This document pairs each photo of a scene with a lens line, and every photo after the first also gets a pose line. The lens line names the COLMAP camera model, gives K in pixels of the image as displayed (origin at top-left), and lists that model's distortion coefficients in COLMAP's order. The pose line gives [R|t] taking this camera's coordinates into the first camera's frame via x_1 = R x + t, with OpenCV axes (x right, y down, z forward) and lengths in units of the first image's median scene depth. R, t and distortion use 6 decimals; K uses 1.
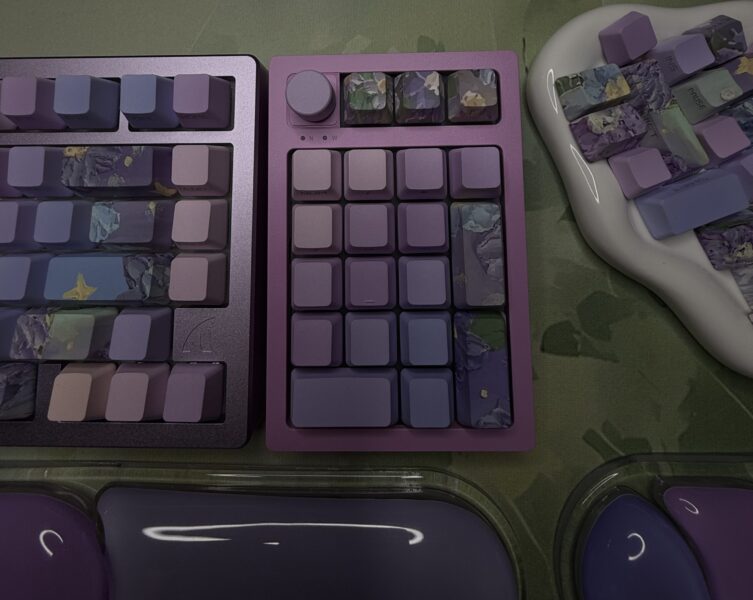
lens RADIAL K [[405.8, 0, 375.6], [0, 405.8, 157.6], [0, 0, 1]] dist [0.001930, -0.000888]
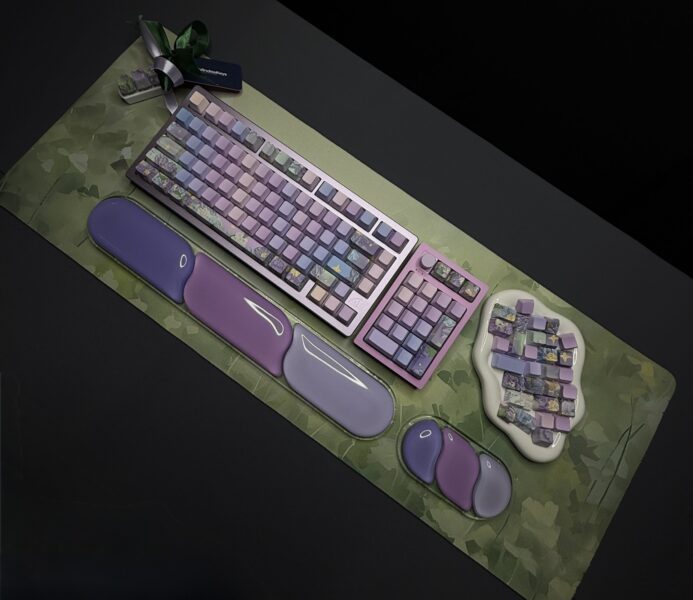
lens RADIAL K [[373.4, 0, 343.8], [0, 373.4, 279.3], [0, 0, 1]] dist [-0.001152, 0.000319]
pose [[0.809551, 0.586021, -0.034735, -0.490144], [-0.585770, 0.810276, 0.018101, 0.286805], [0.038753, 0.005693, 0.999233, -1.883624]]
